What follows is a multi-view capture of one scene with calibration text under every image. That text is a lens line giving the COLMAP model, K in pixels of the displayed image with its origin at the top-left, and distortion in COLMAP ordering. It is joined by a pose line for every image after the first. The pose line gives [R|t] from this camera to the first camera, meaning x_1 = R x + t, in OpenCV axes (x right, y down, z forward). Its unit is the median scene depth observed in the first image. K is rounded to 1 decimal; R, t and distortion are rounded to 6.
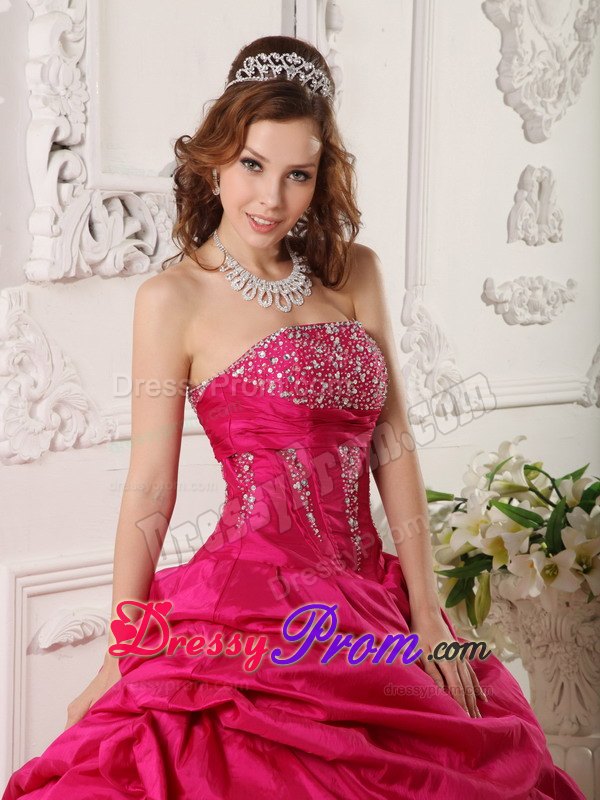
lens RADIAL K [[2102.3, 0, 294.7], [0, 2102.3, 451.3], [0, 0, 1]] dist [0.419070, 0.000000]
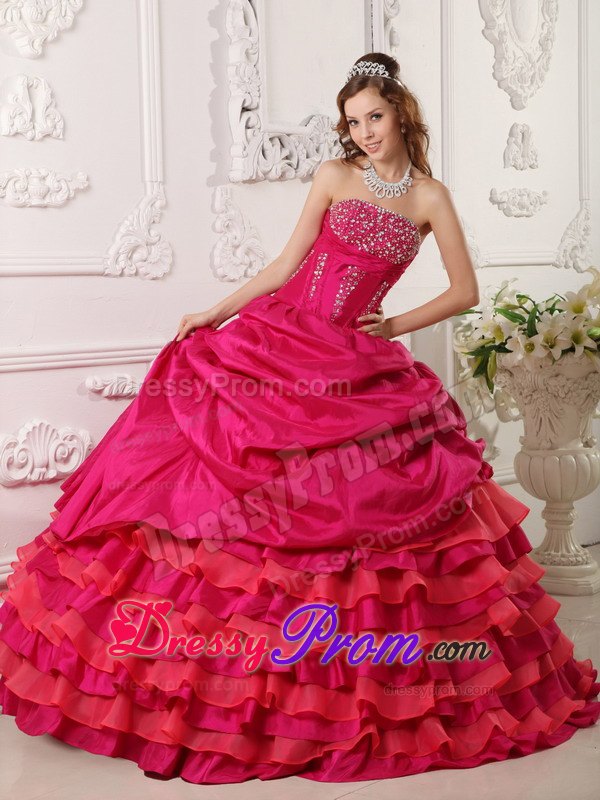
lens RADIAL K [[2131.8, 0, 304.2], [0, 2131.8, 395.3], [0, 0, 1]] dist [0.207959, 0.000000]
pose [[0.998296, -0.033922, -0.047481, 0.017754], [0.030574, 0.997110, -0.069548, 0.209461], [0.049703, 0.067978, 0.996448, -0.740812]]
